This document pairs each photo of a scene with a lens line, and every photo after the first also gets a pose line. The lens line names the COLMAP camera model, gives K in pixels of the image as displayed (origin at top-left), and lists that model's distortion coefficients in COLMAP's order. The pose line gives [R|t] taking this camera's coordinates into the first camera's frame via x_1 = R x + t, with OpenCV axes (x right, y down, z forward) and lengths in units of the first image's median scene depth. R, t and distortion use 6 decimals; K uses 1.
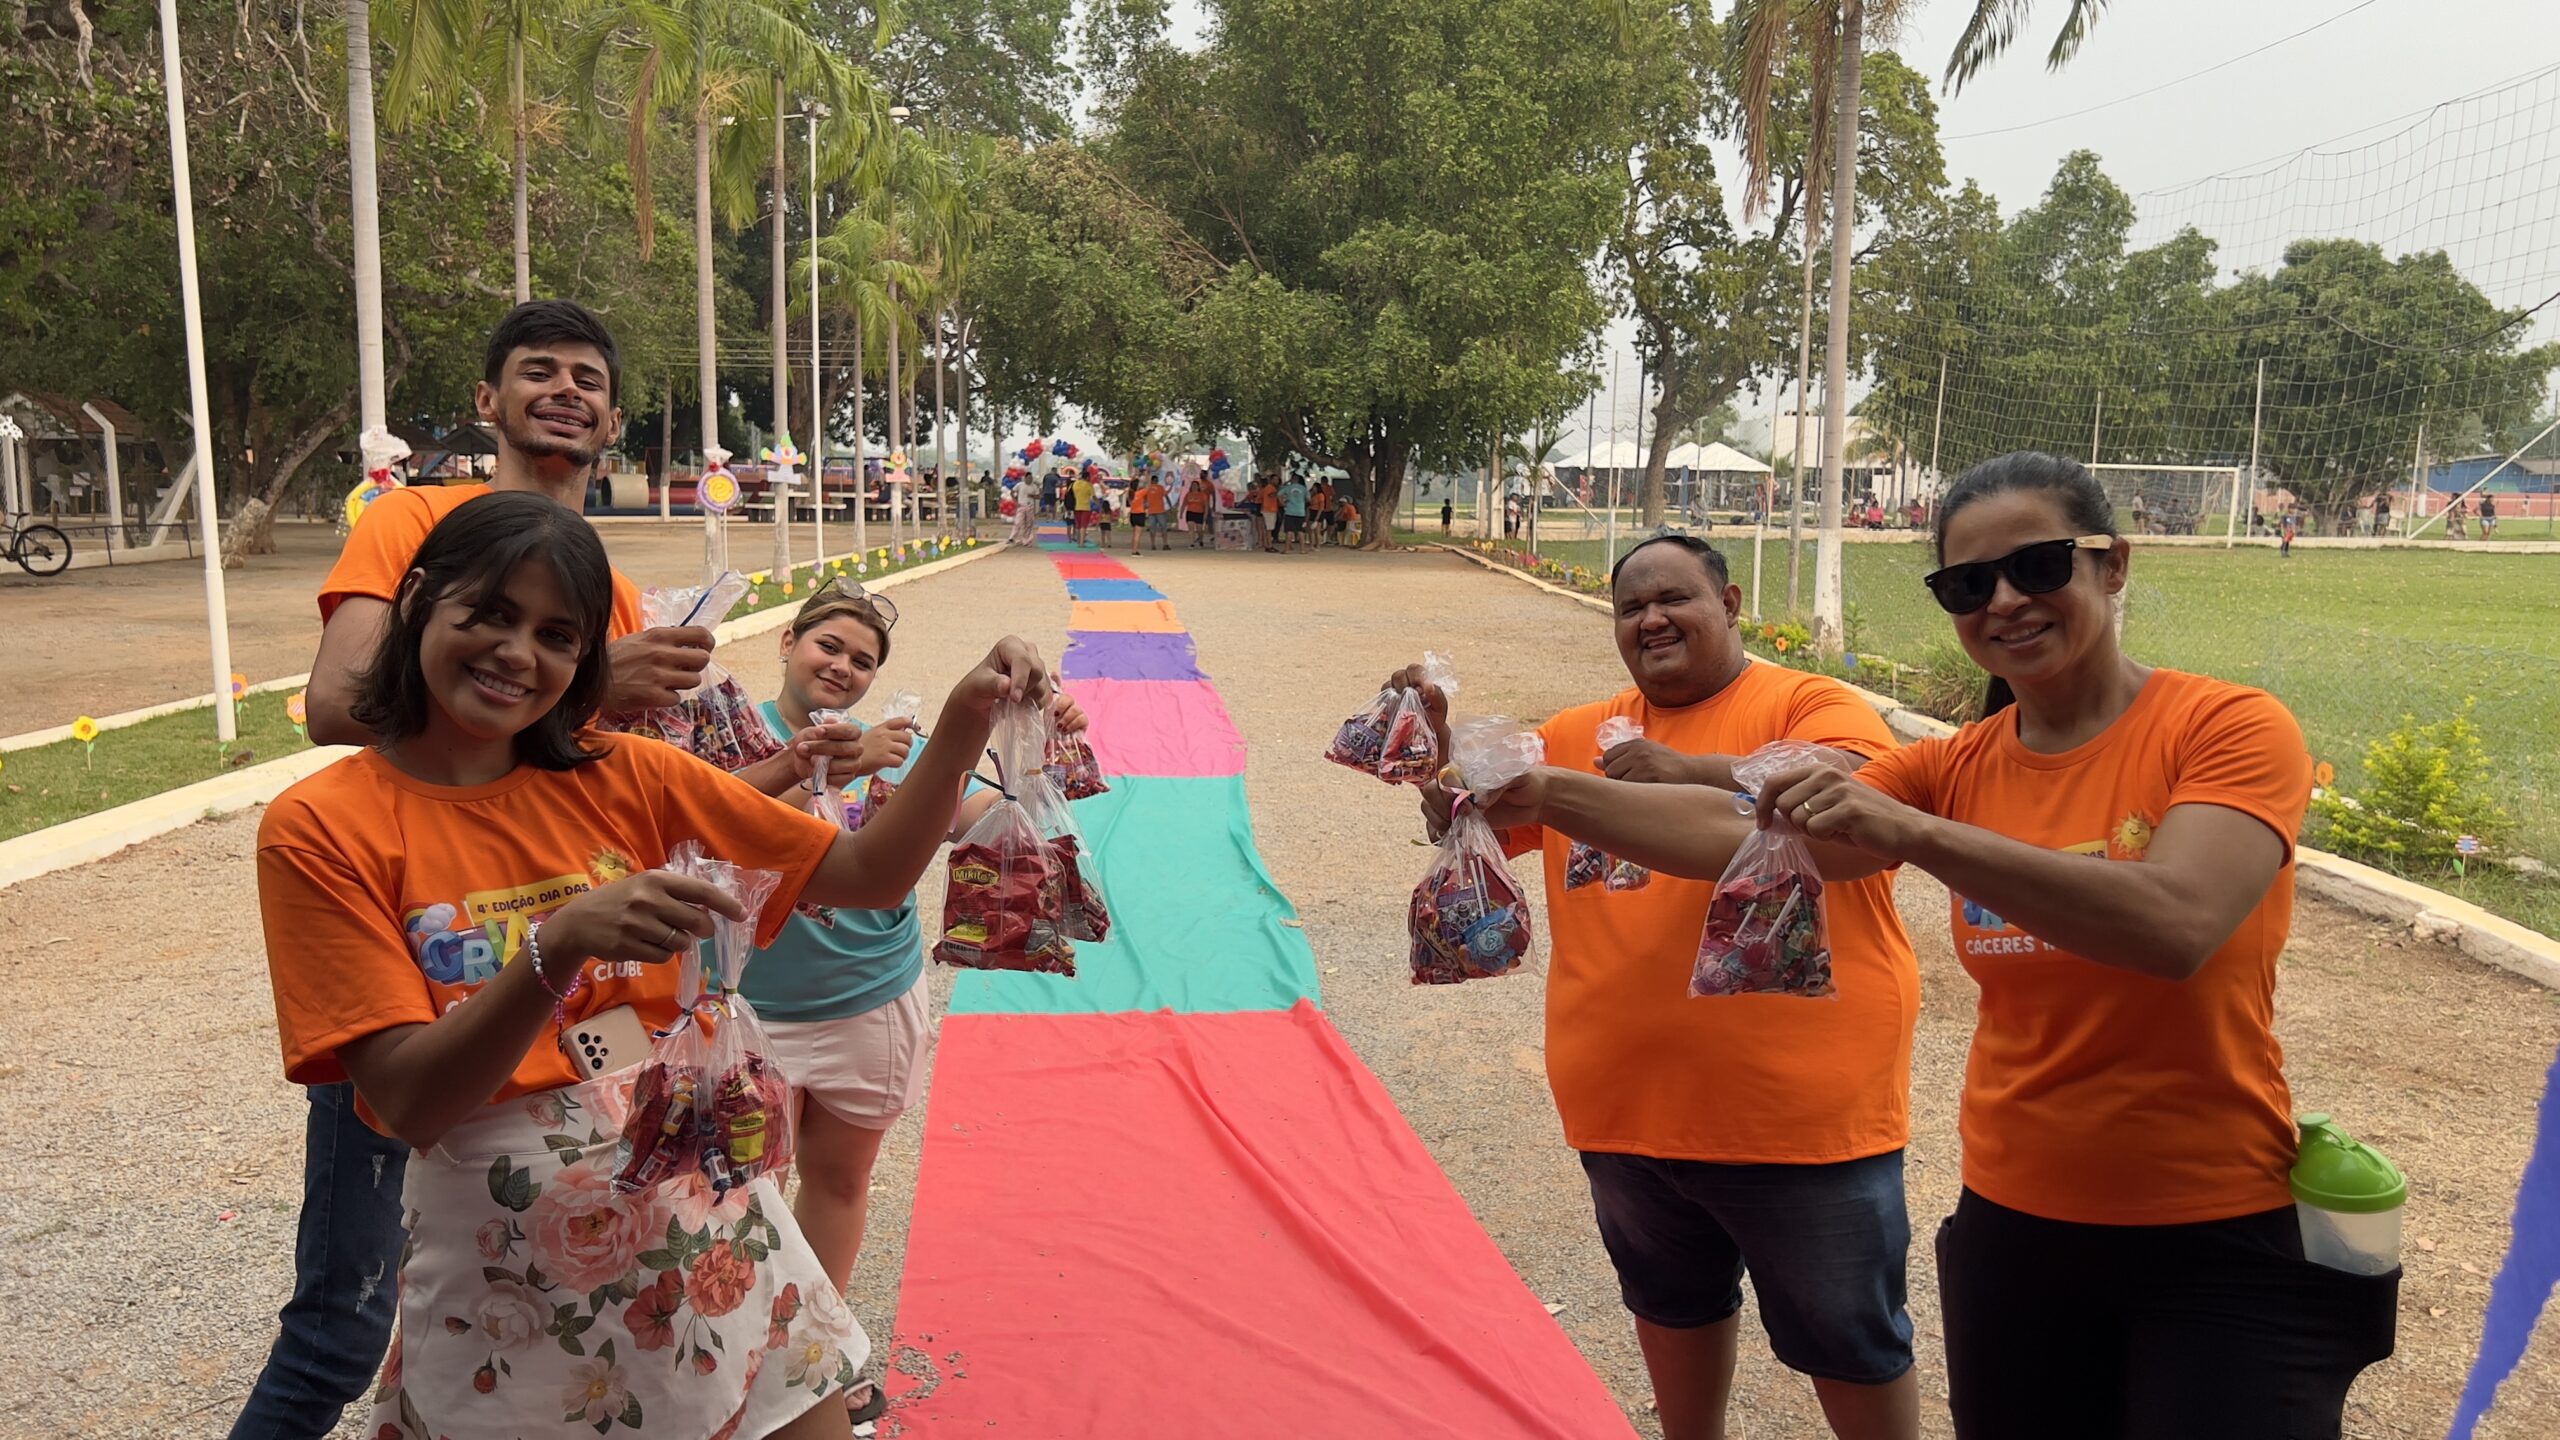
lens RADIAL K [[1893.1, 0, 1294.0], [0, 1893.1, 701.5], [0, 0, 1]] dist [0.038991, -0.049636]
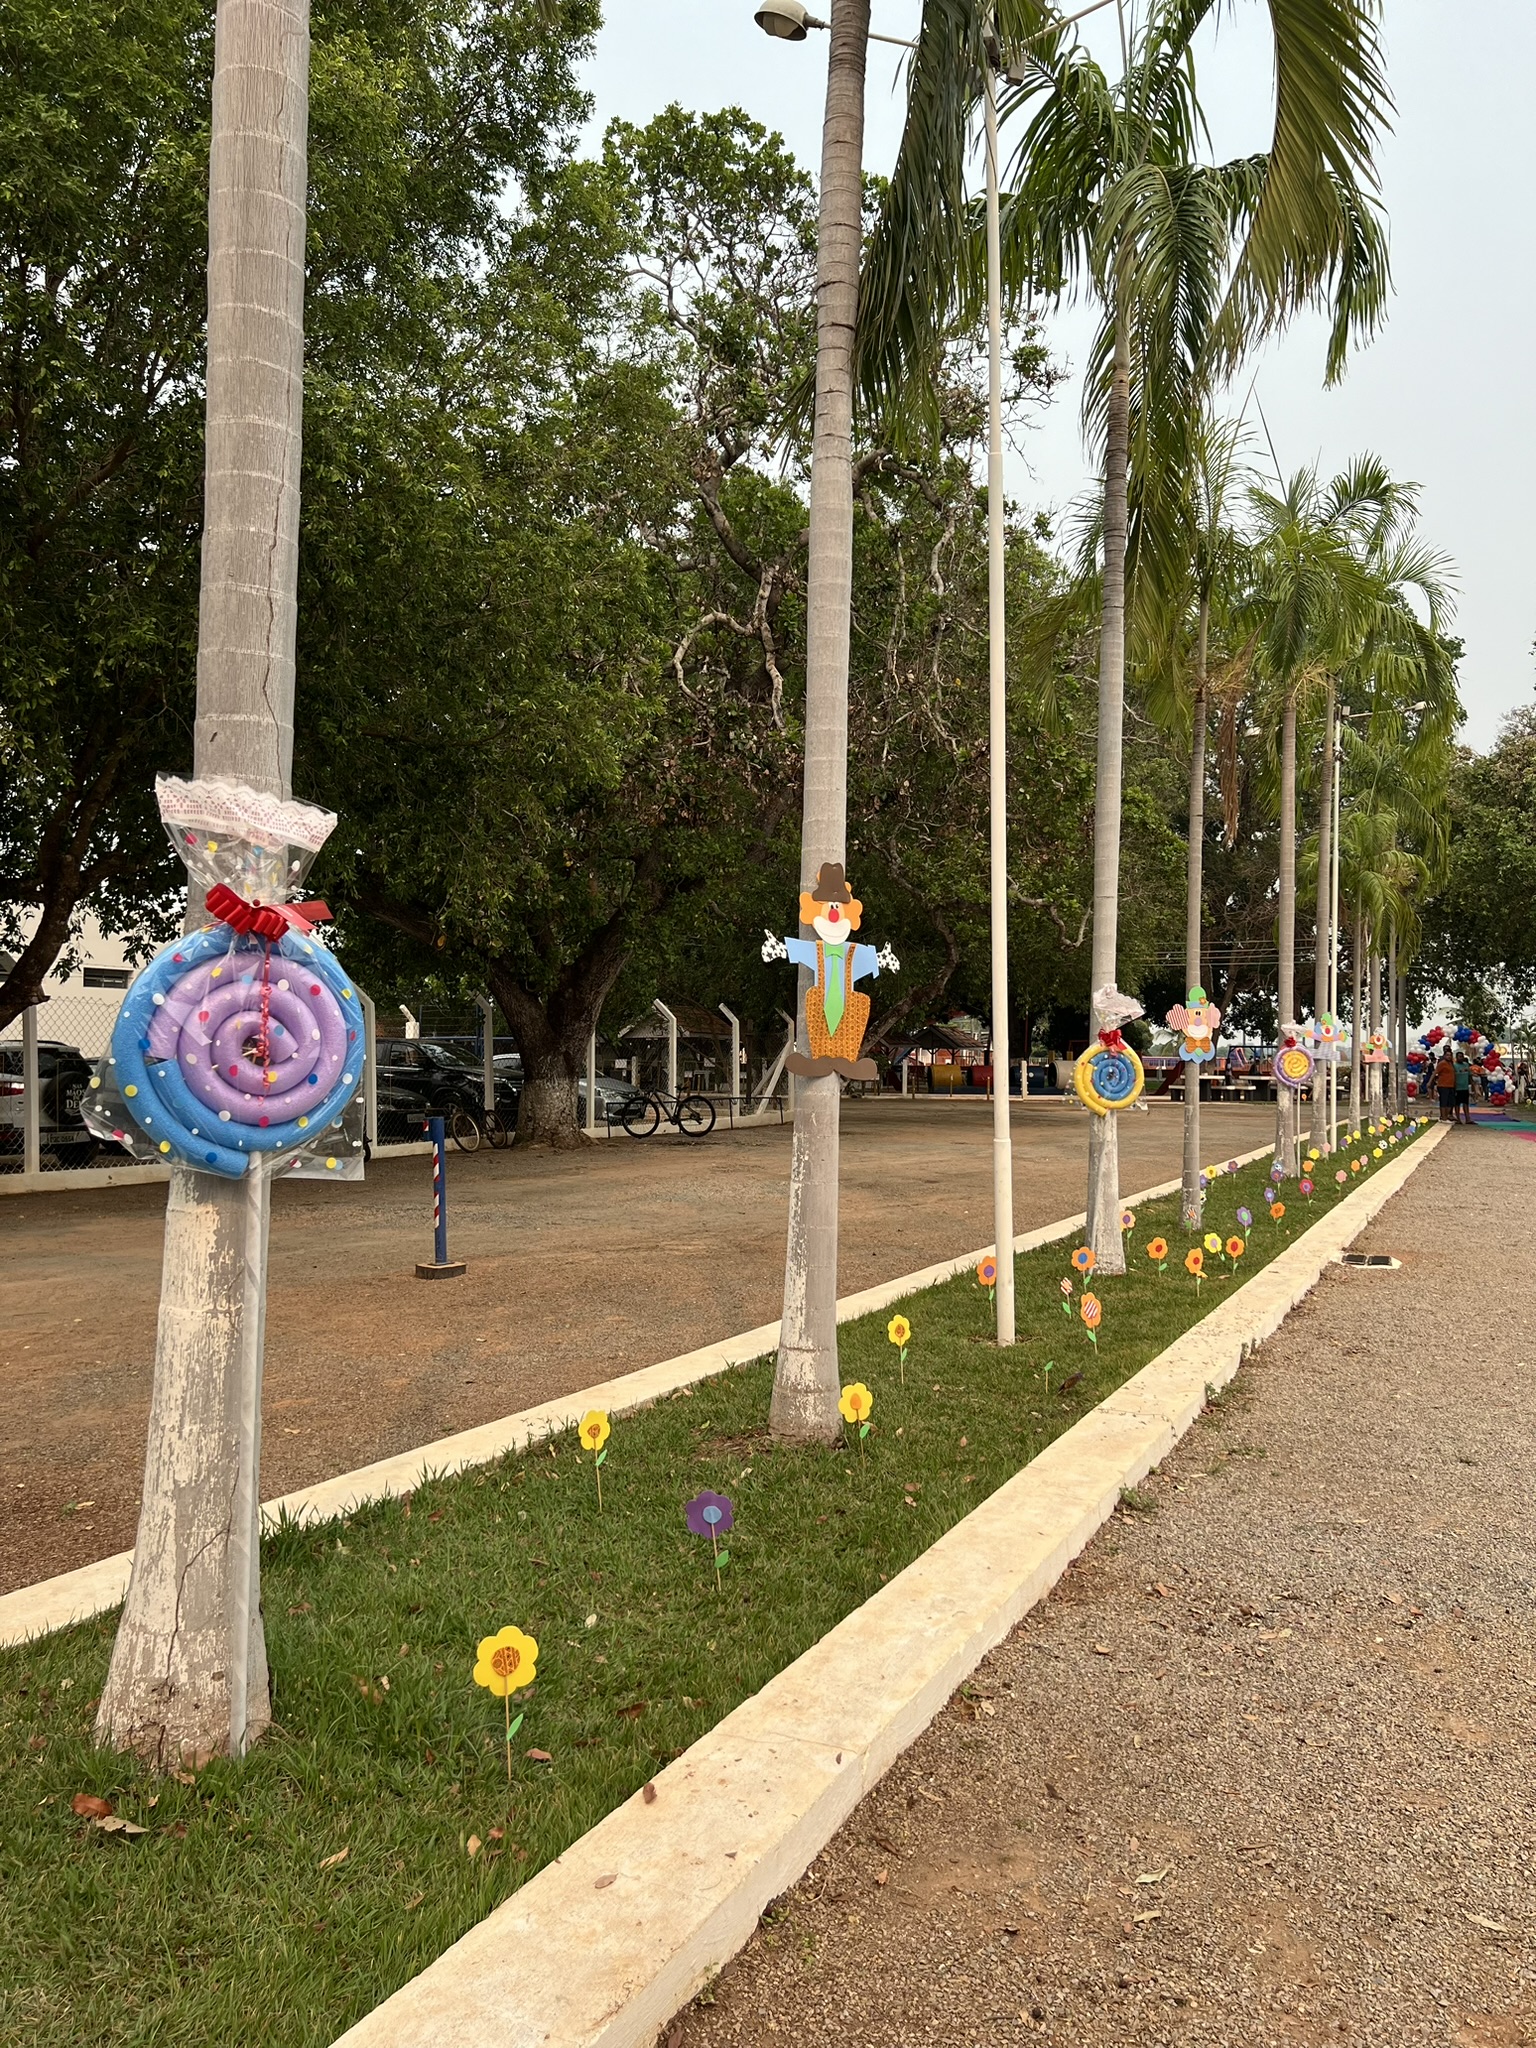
lens RADIAL K [[1550.2, 0, 753.4], [0, 1550.2, 1027.2], [0, 0, 1]] dist [0.041419, -0.053339]
pose [[0.880781, -0.012262, -0.473365, -0.126144], [-0.055525, 0.990094, -0.128962, -0.007552], [0.470257, 0.139870, 0.871375, 0.115115]]
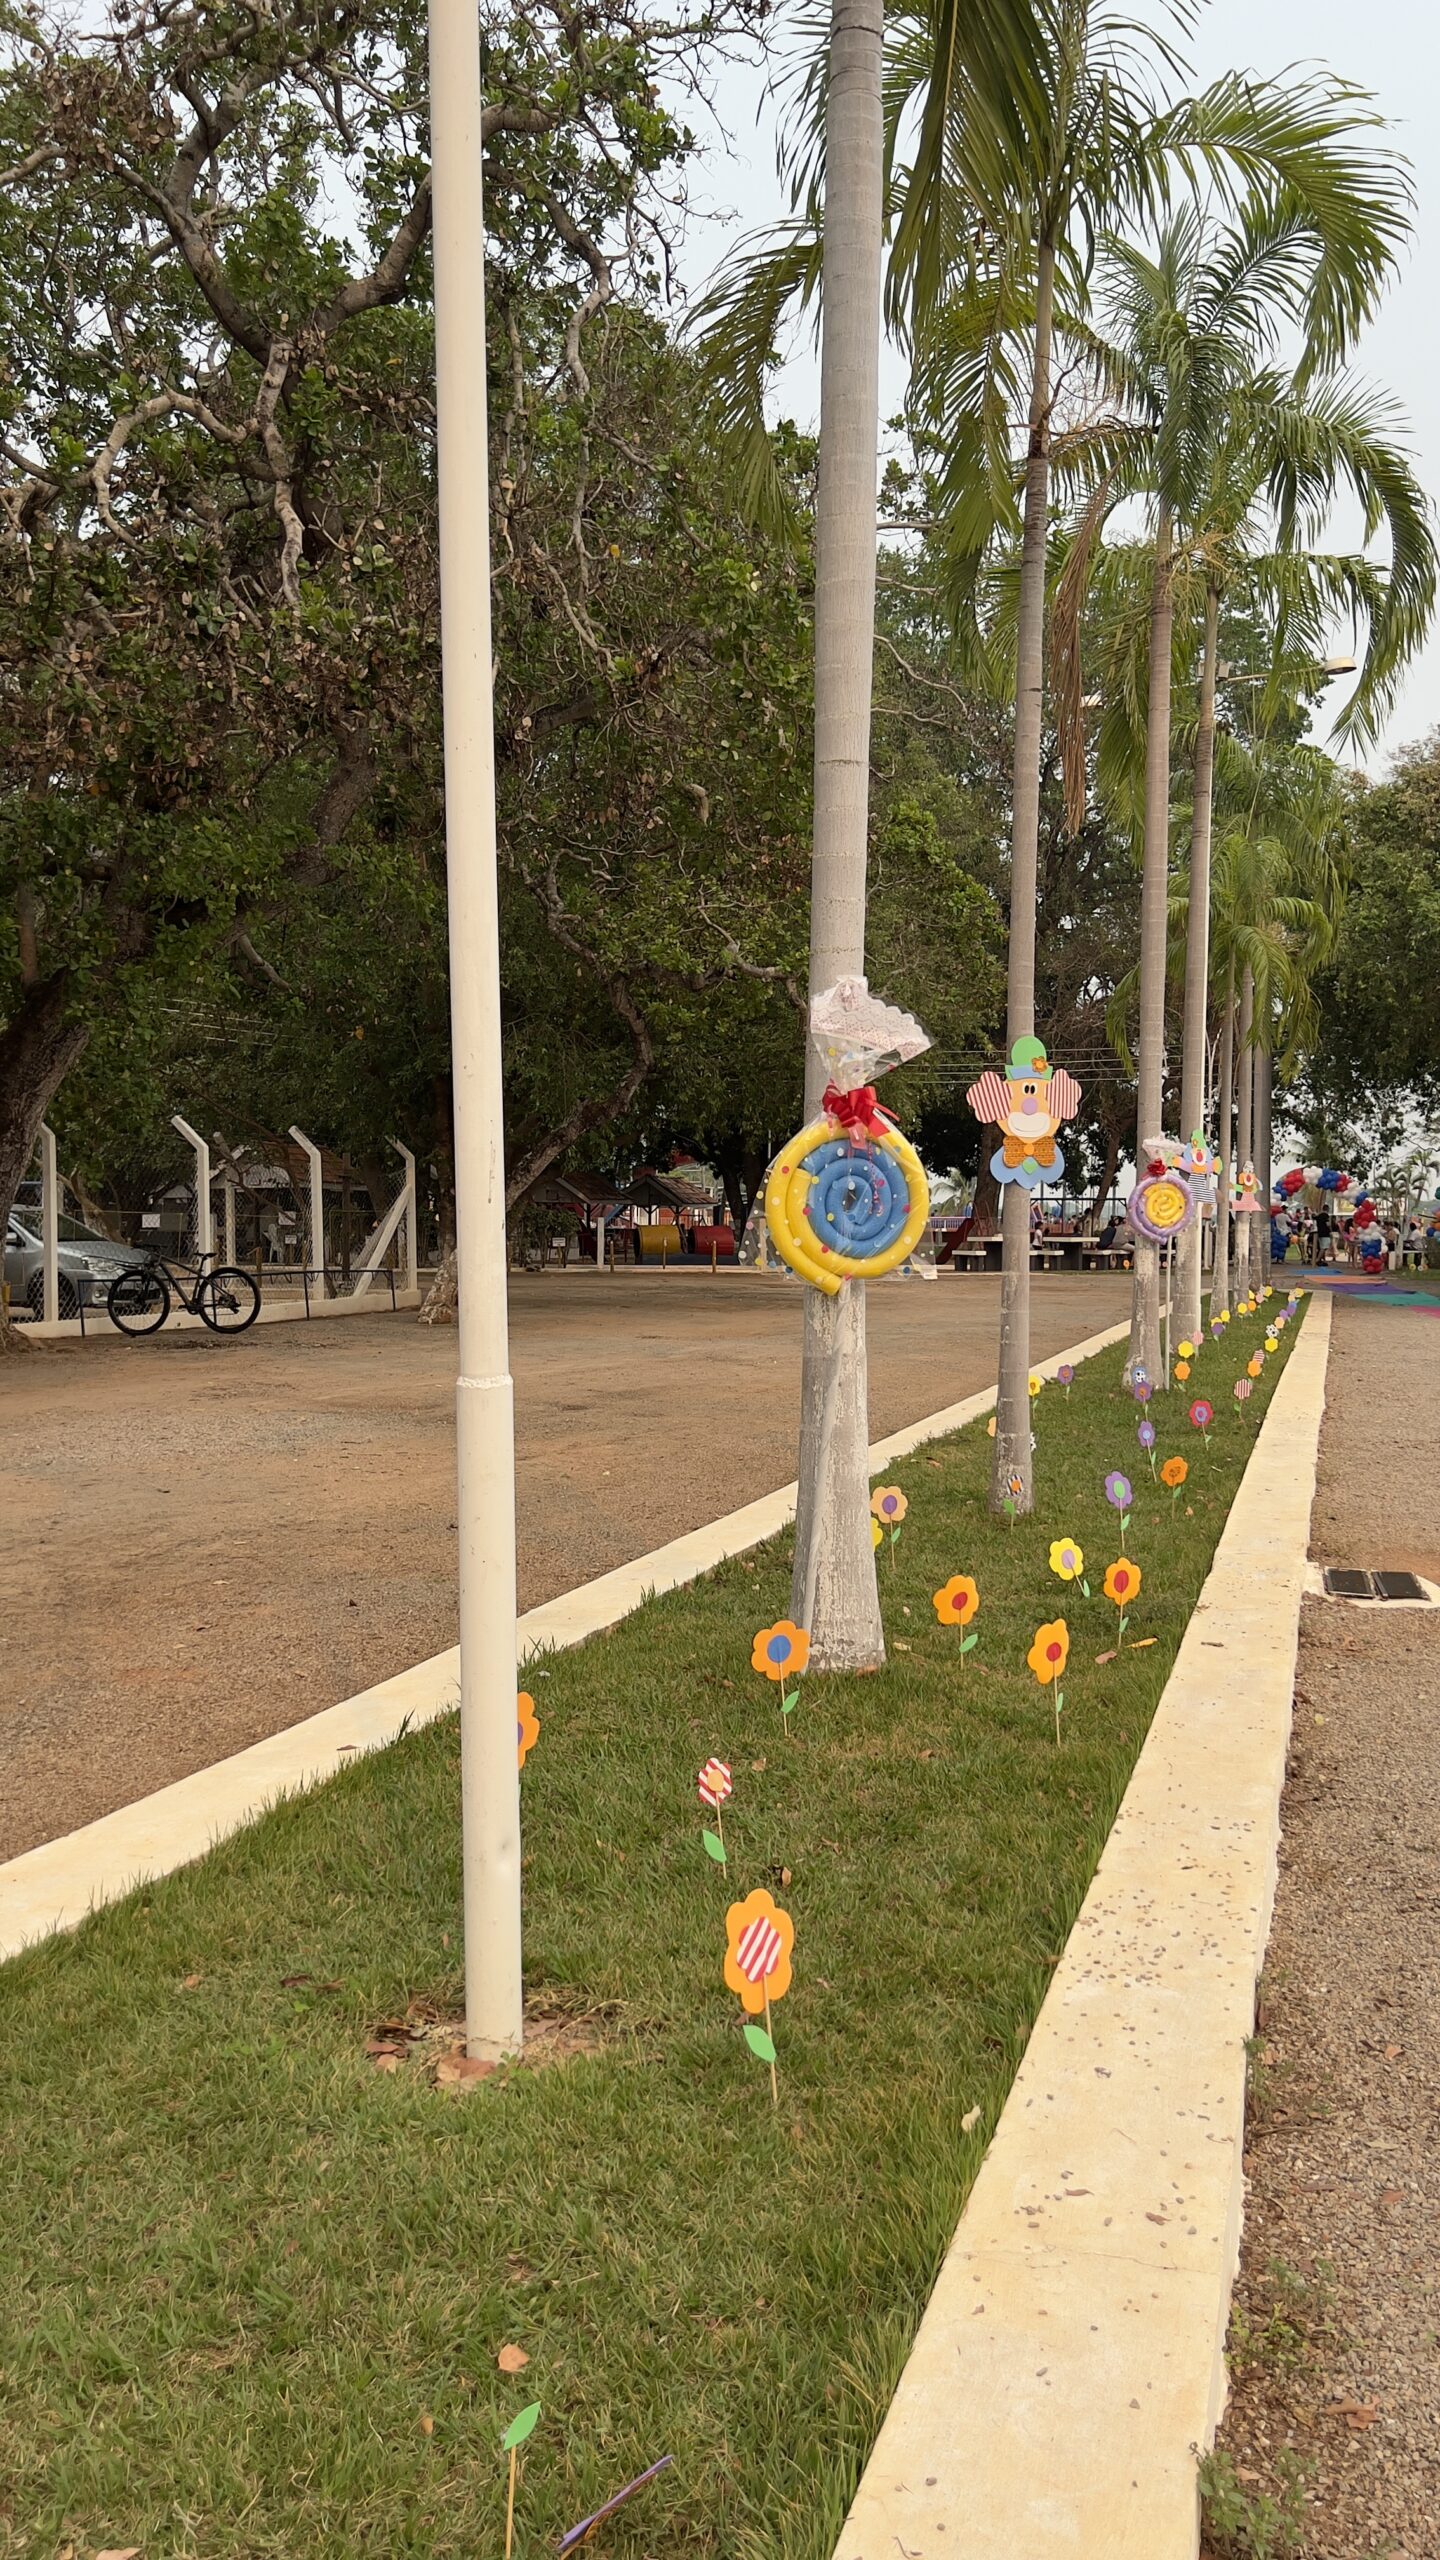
lens RADIAL K [[1893.1, 0, 736.5], [0, 1893.1, 1297.5], [0, 0, 1]] dist [0.038991, -0.049636]
pose [[0.941499, 0.005527, -0.336971, -0.173238], [-0.033667, 0.996406, -0.077723, -0.023541], [0.335330, 0.084521, 0.938302, 0.297556]]
